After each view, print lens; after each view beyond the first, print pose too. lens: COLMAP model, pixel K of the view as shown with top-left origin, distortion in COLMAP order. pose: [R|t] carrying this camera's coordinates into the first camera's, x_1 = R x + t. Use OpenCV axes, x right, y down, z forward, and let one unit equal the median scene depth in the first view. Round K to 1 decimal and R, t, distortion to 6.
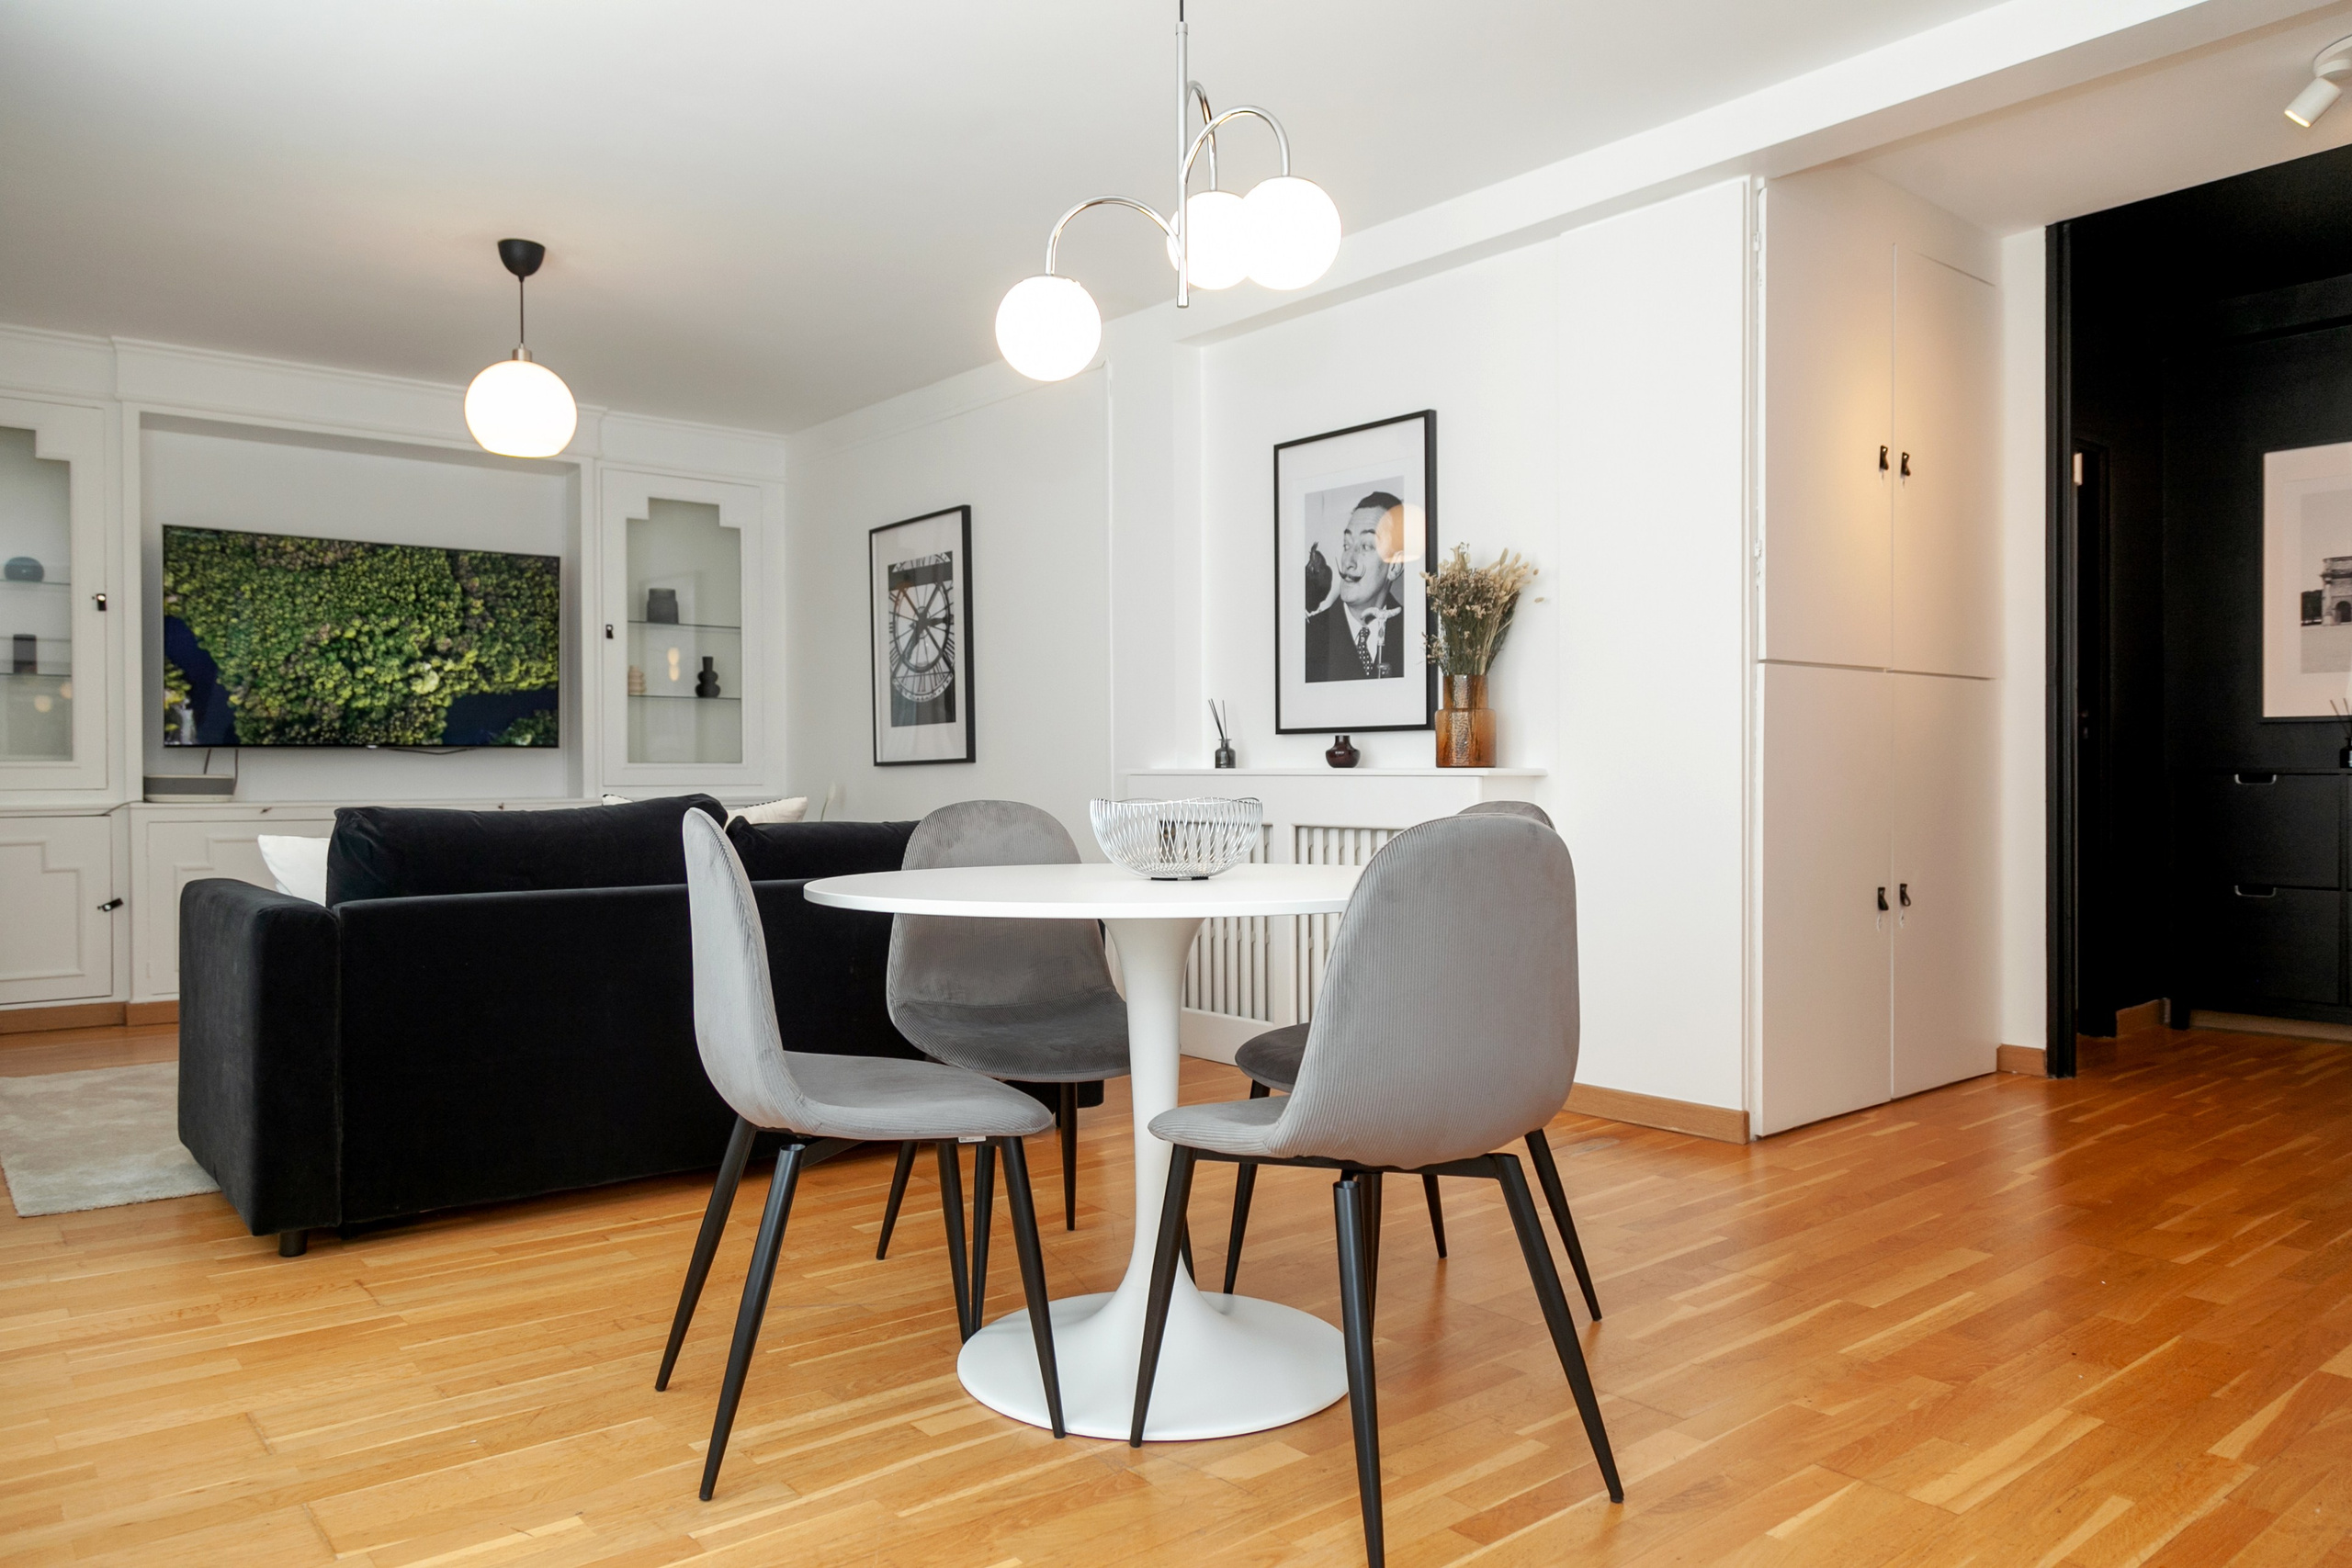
lens RADIAL K [[1609.8, 0, 1180.2], [0, 1609.8, 819.7], [0, 0, 1]] dist [-0.002394, -0.001443]
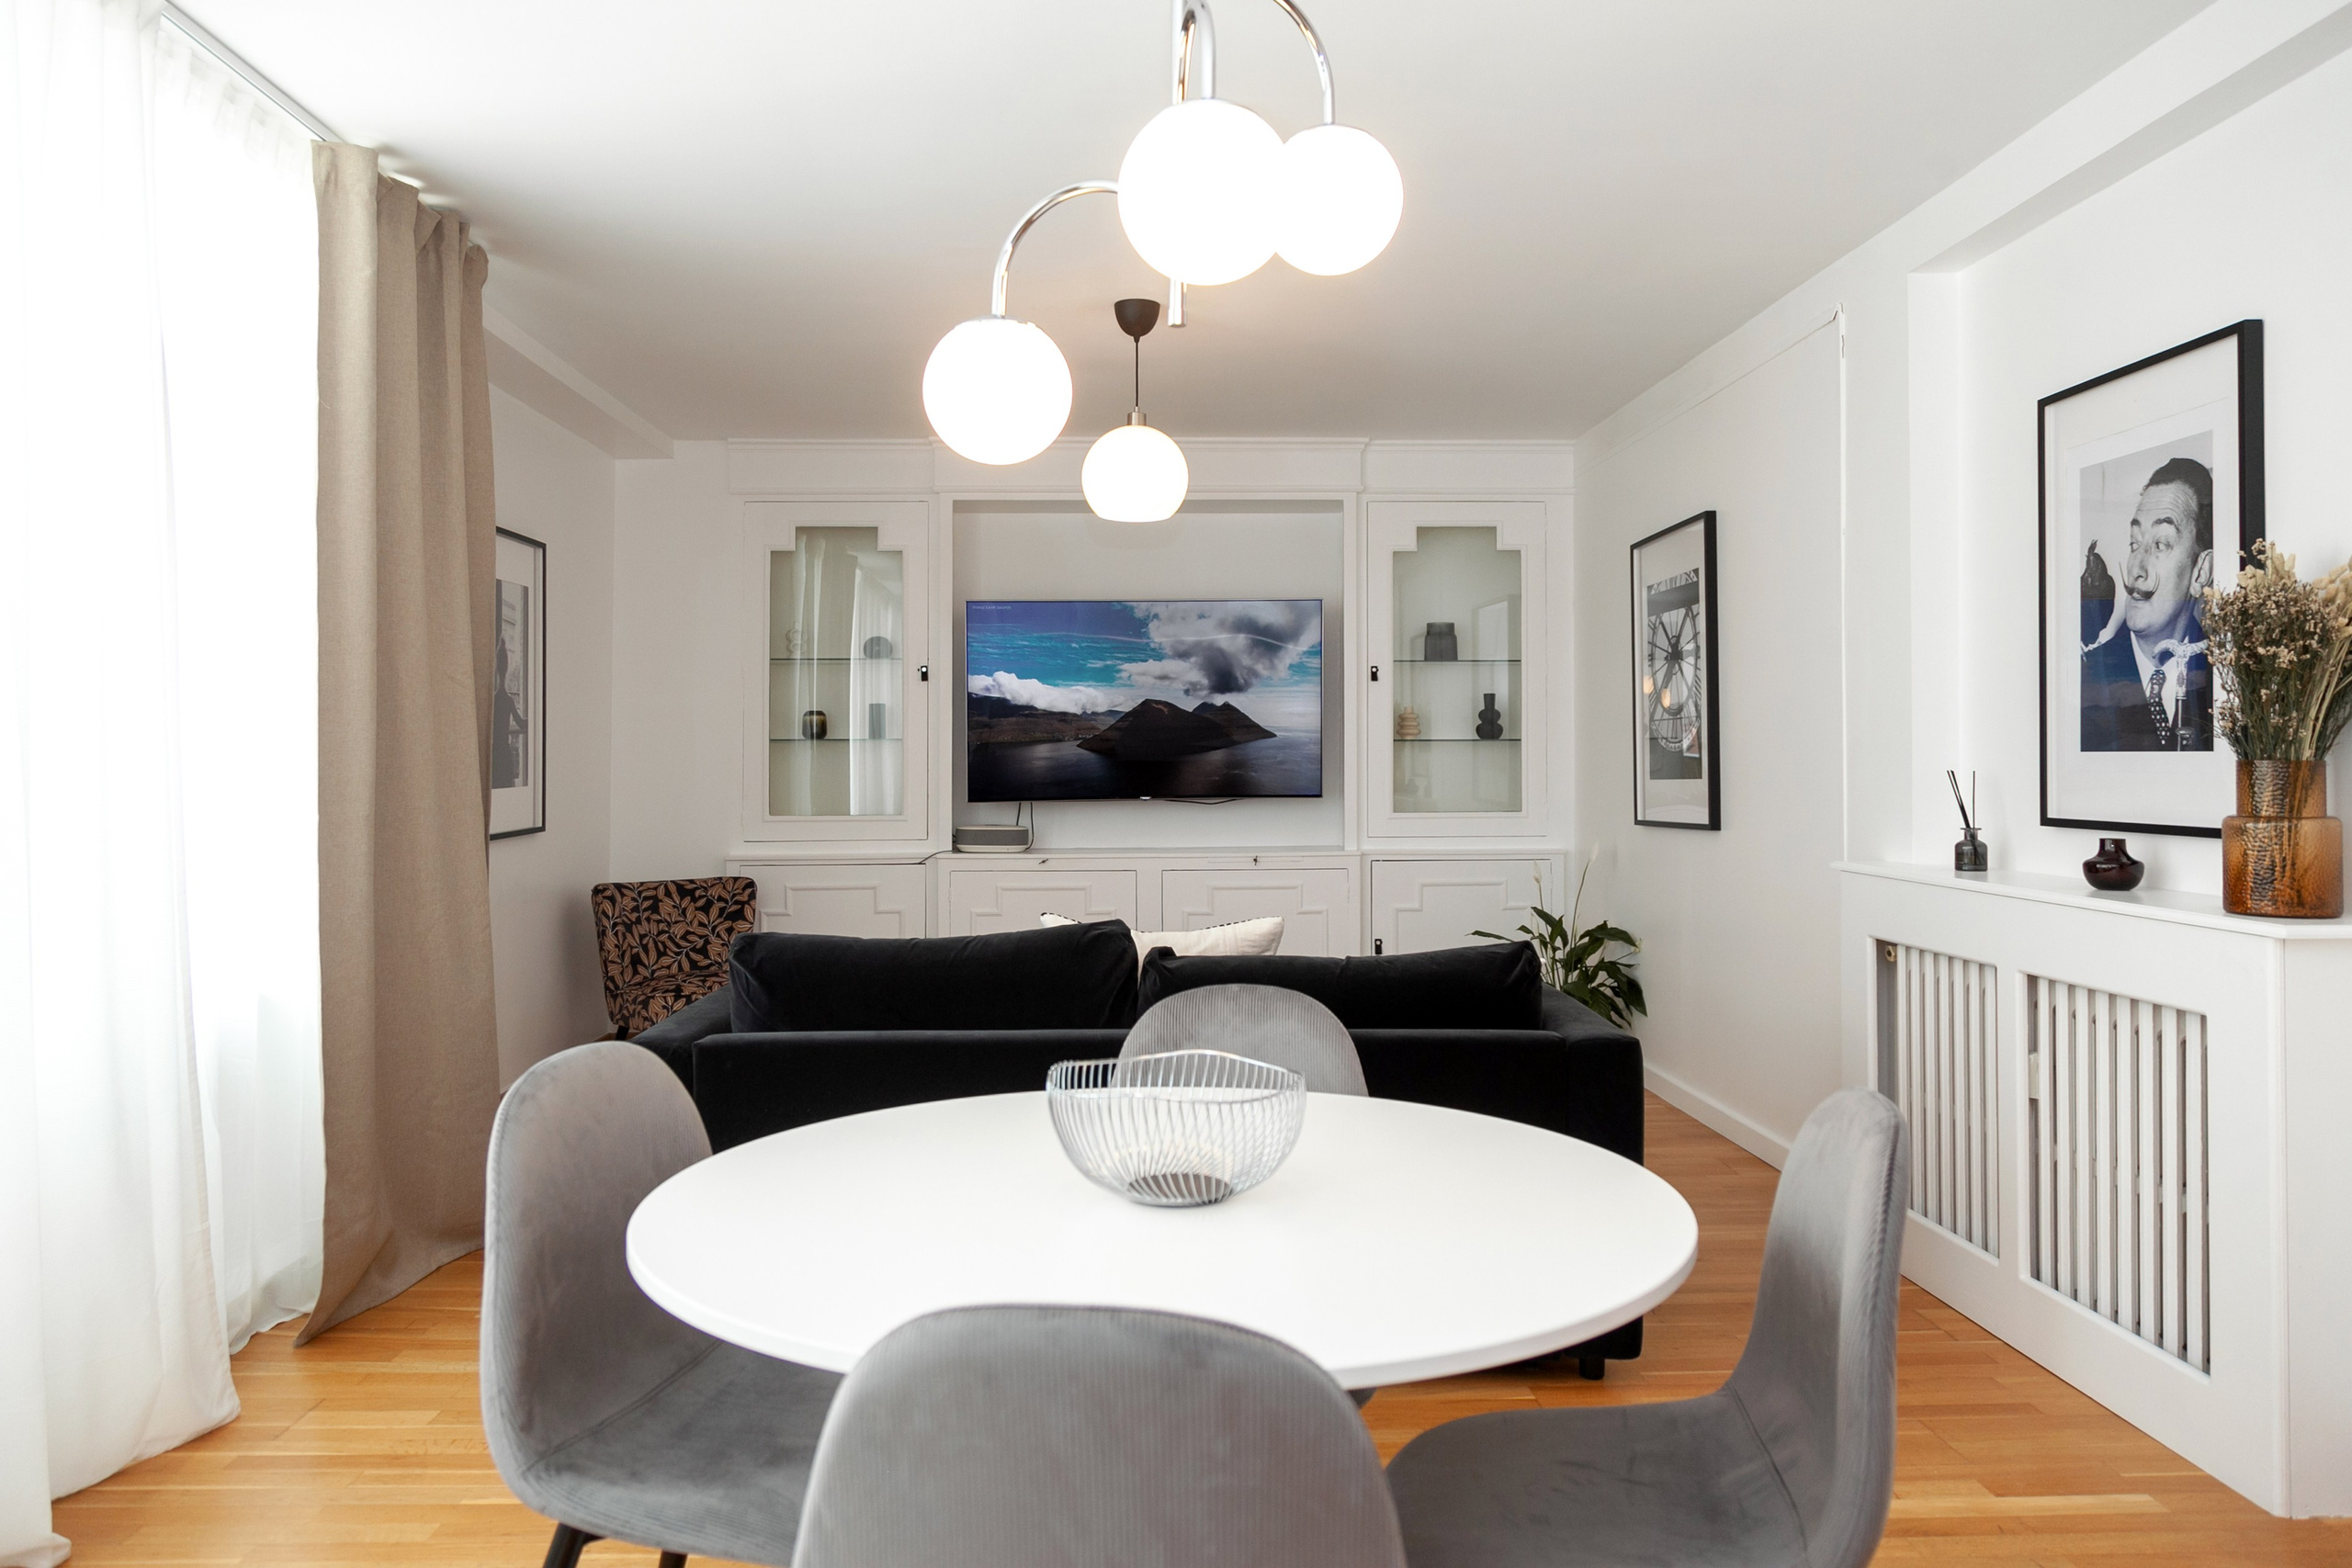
lens RADIAL K [[1659.7, 0, 1142.6], [0, 1659.7, 772.1], [0, 0, 1]] dist [0.000556, 0.001645]
pose [[0.788189, 0.000594, -0.615434, 0.195162], [-0.013025, 0.999792, -0.015715, -0.060708], [0.615296, 0.020402, 0.788032, 0.220529]]
